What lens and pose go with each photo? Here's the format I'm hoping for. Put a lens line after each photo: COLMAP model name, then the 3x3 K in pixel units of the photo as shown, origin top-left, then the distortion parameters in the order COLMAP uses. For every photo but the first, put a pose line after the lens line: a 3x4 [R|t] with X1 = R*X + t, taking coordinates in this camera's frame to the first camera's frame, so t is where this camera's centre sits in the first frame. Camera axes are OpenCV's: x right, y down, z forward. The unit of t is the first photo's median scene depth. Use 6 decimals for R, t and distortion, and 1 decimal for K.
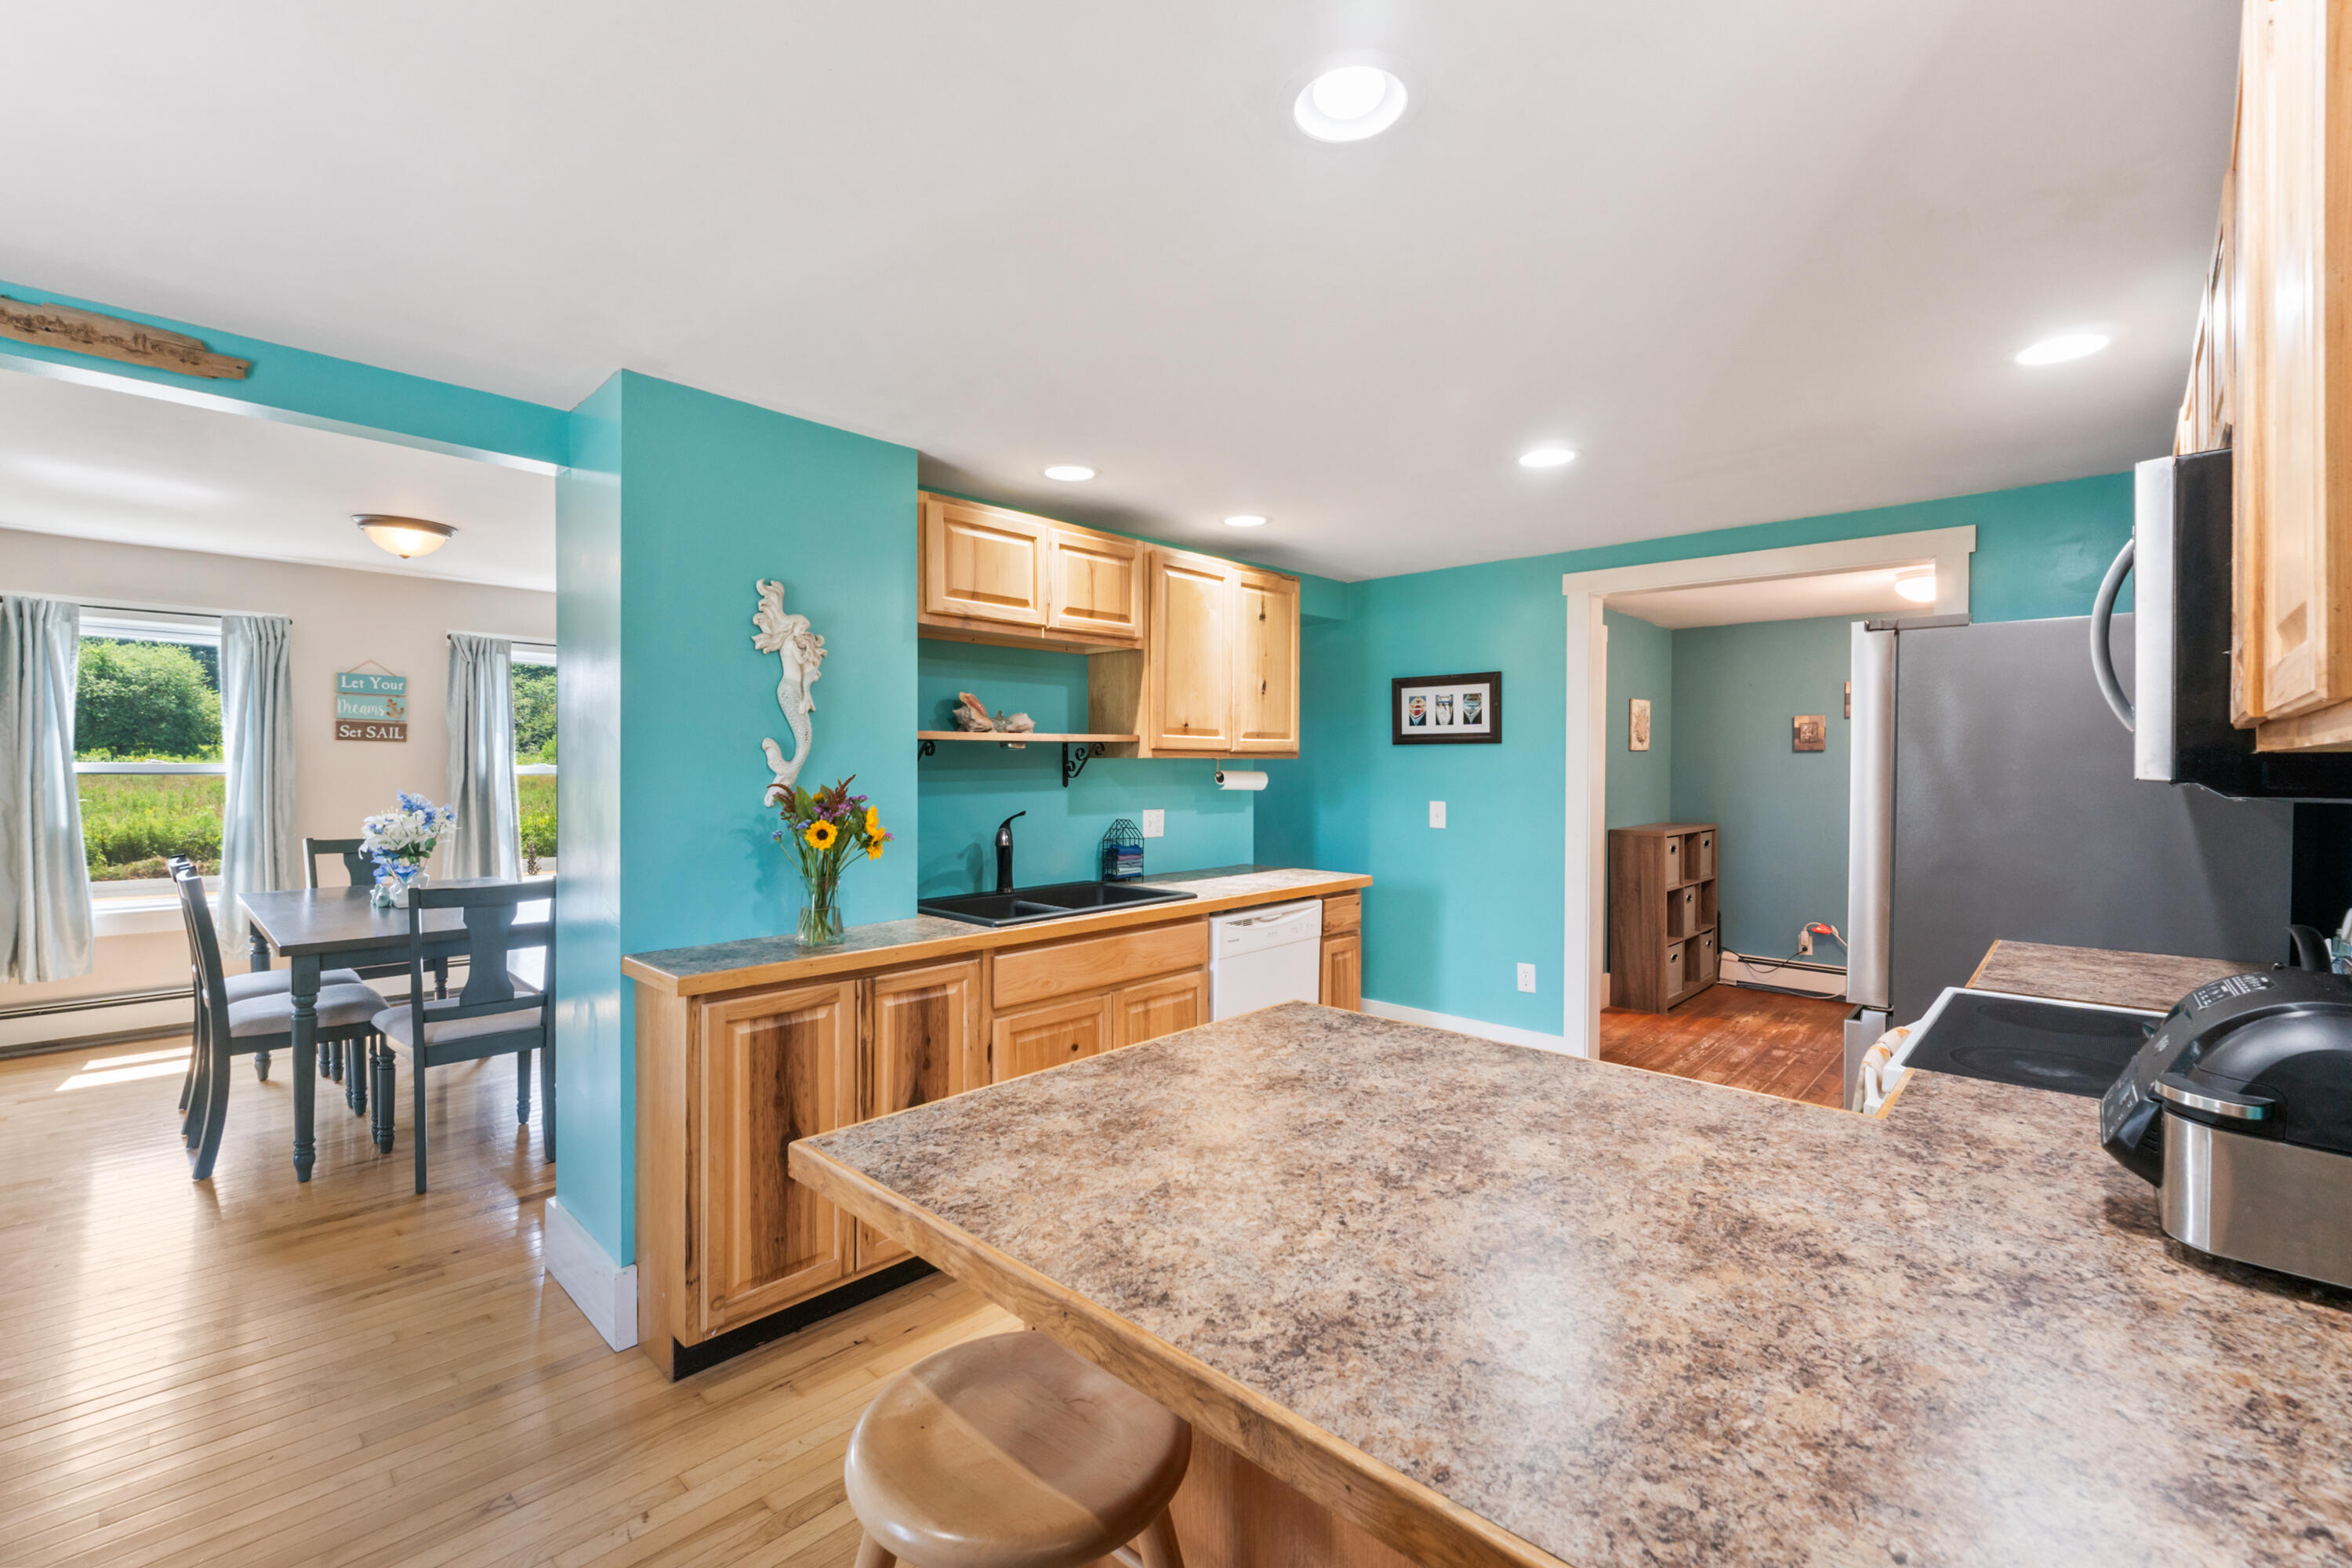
lens RADIAL K [[989.9, 0, 1184.5], [0, 989.9, 777.7], [0, 0, 1]] dist [-0.002944, -0.000552]
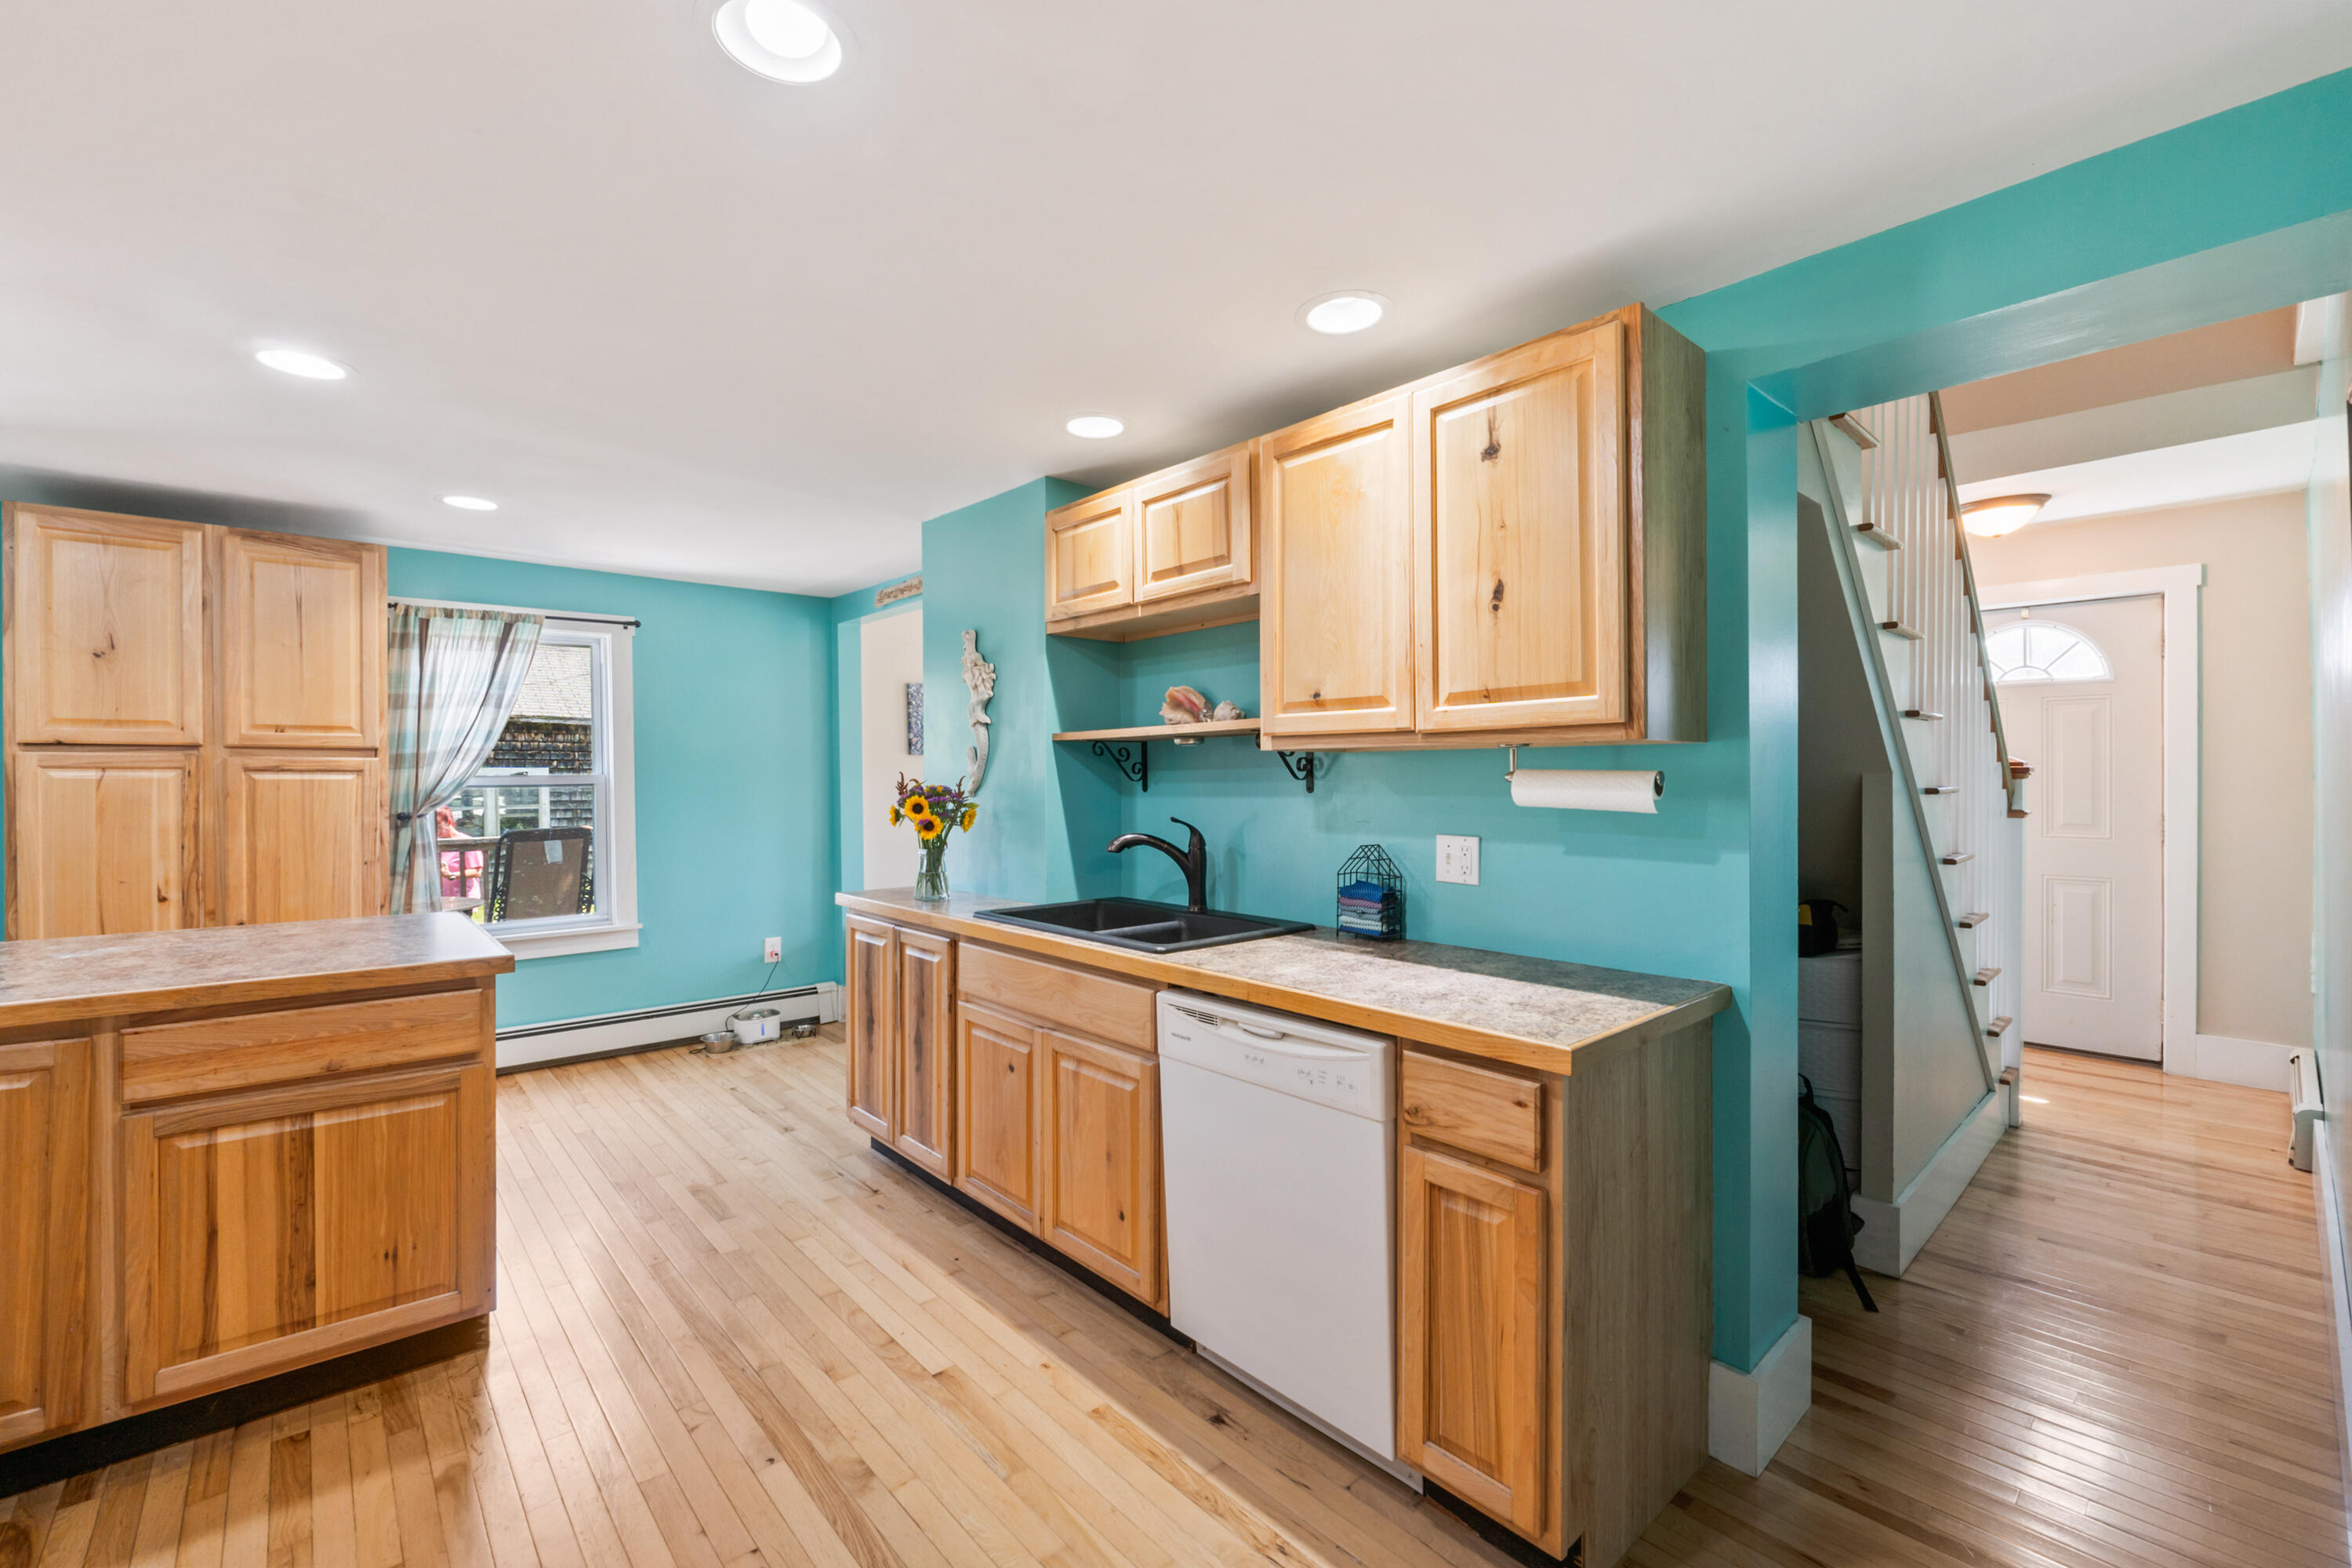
lens RADIAL K [[989.9, 0, 1184.5], [0, 989.9, 777.7], [0, 0, 1]] dist [-0.002944, -0.000552]
pose [[-0.087883, -0.003581, -0.996124, 1.119741], [-0.016734, 0.999858, -0.002118, 0.002198], [0.995990, 0.016483, -0.087931, 1.746943]]
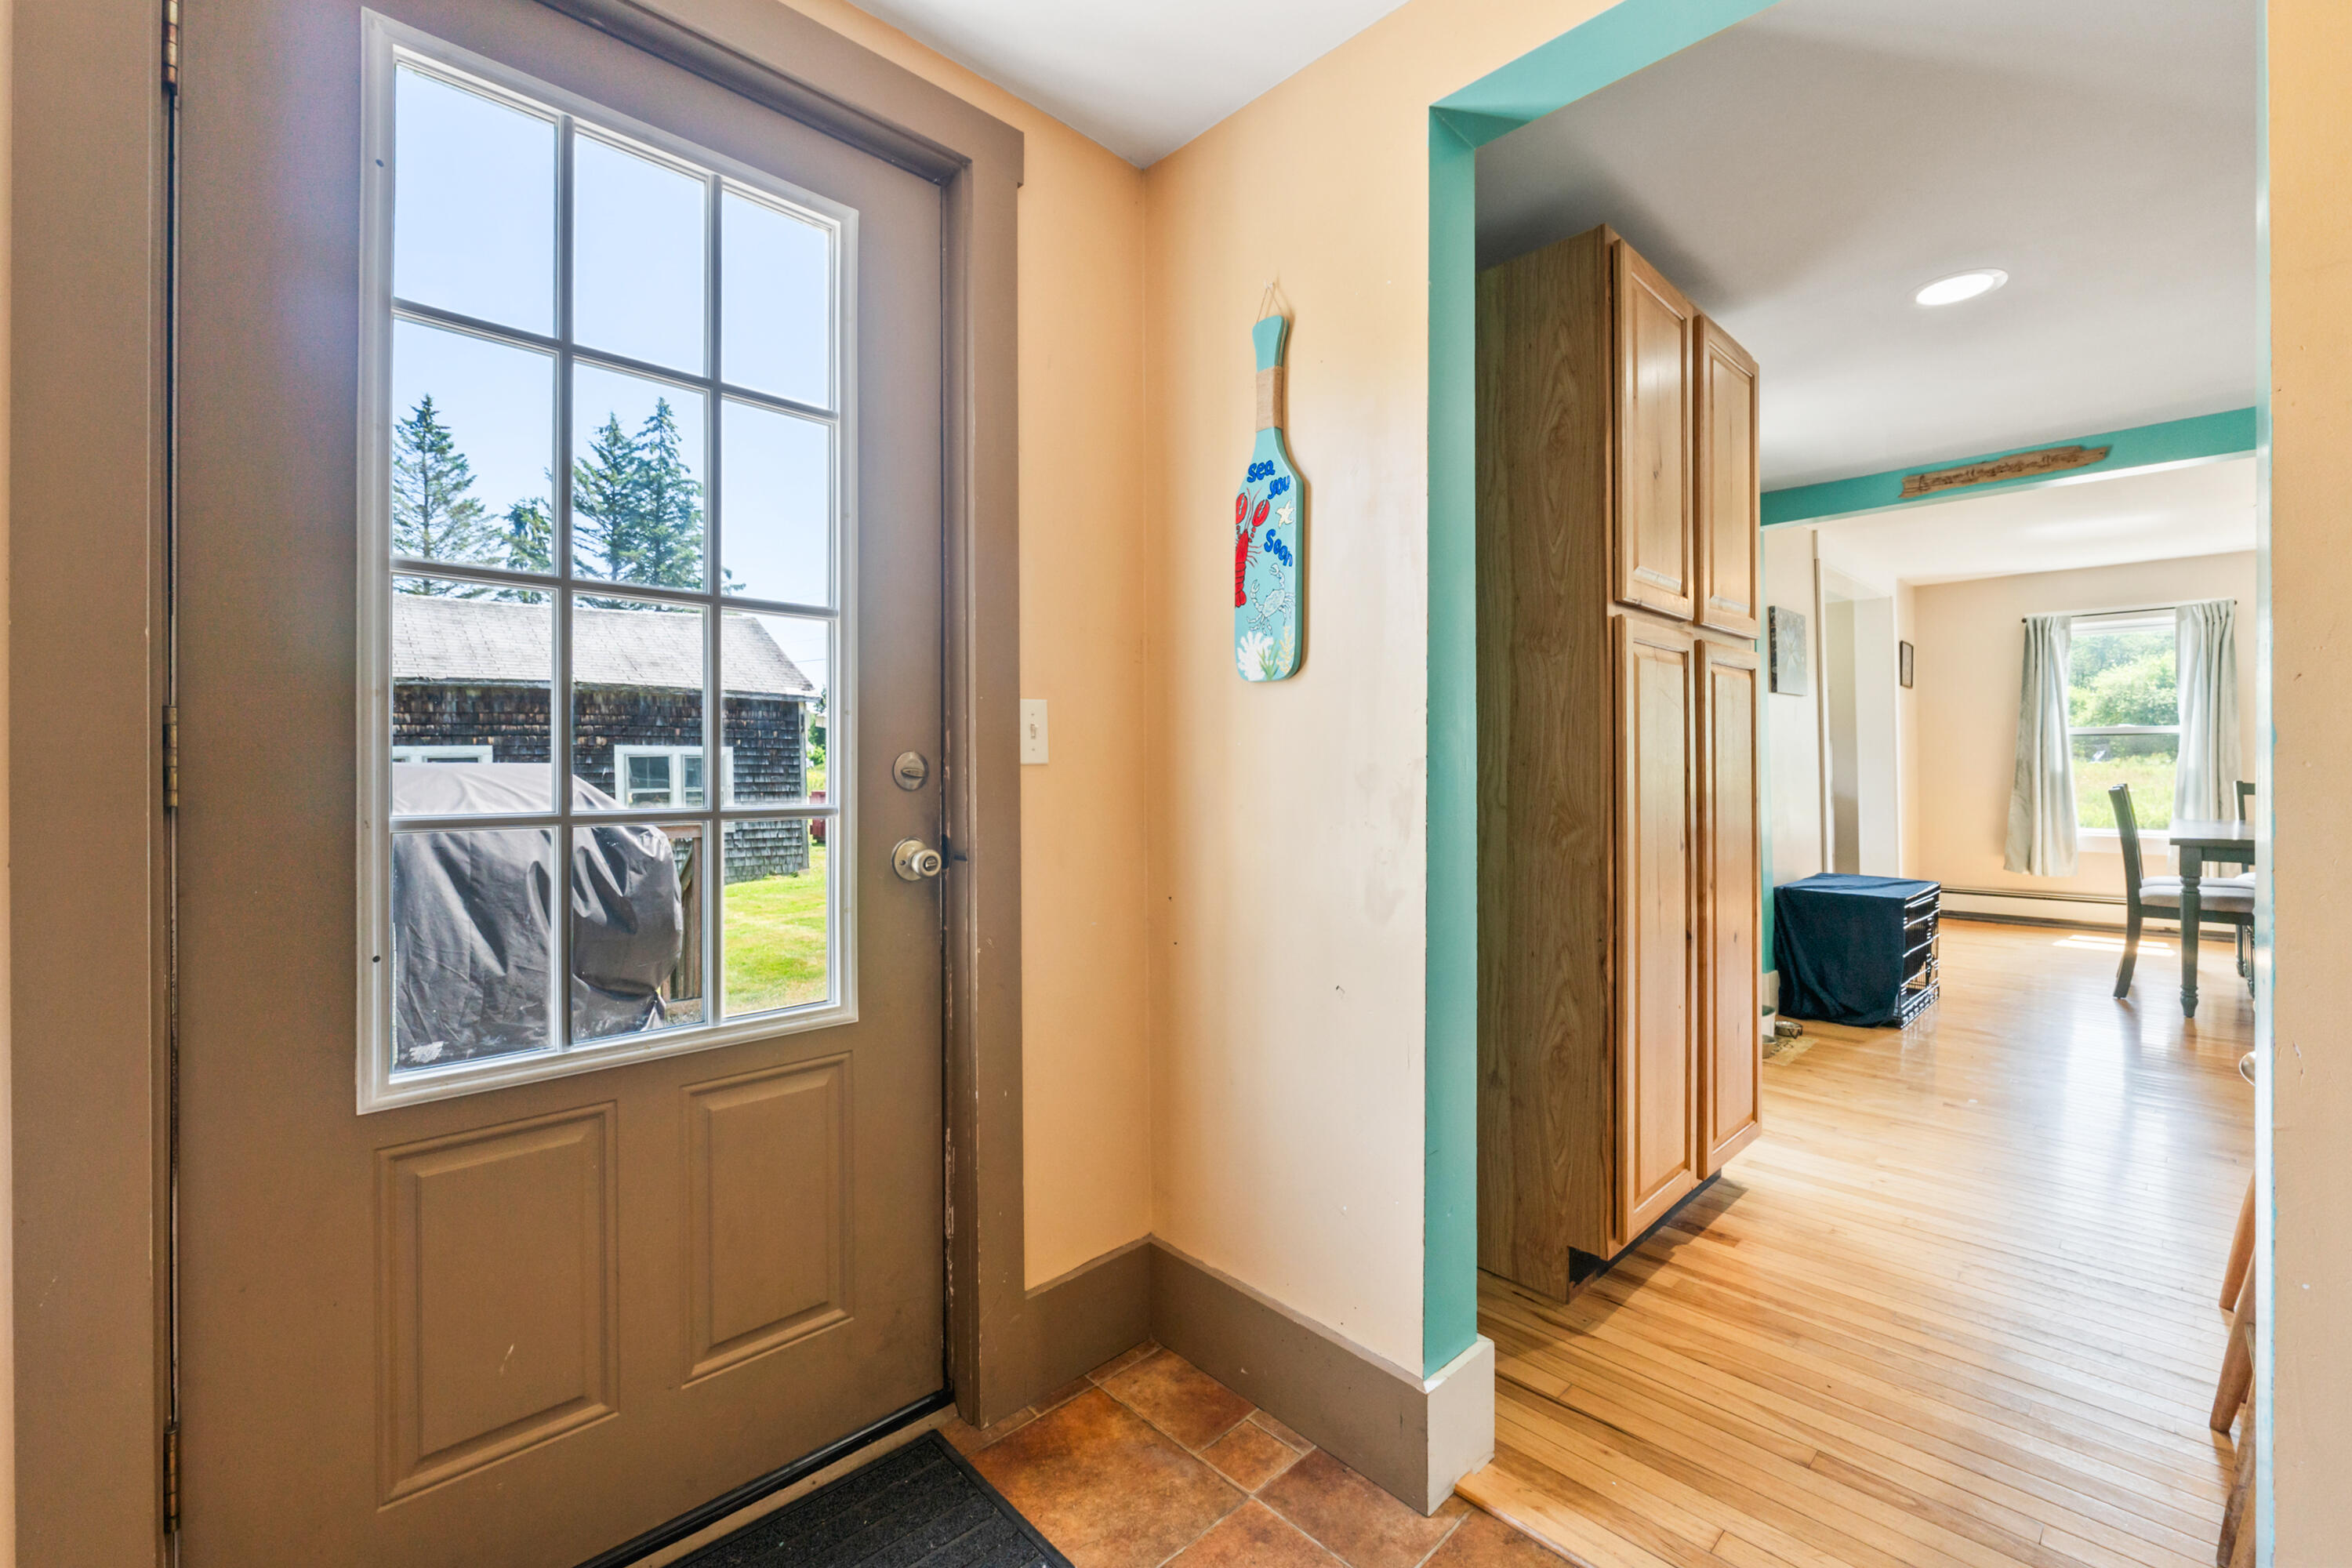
lens RADIAL K [[984.1, 0, 1167.6], [0, 984.1, 773.4], [0, 0, 1]] dist [0.000177, 0.000203]
pose [[-0.055696, -0.001182, -0.998447, 0.306892], [-0.011090, 0.999938, -0.000565, 0.055476], [0.998386, 0.011042, -0.055706, -0.184473]]
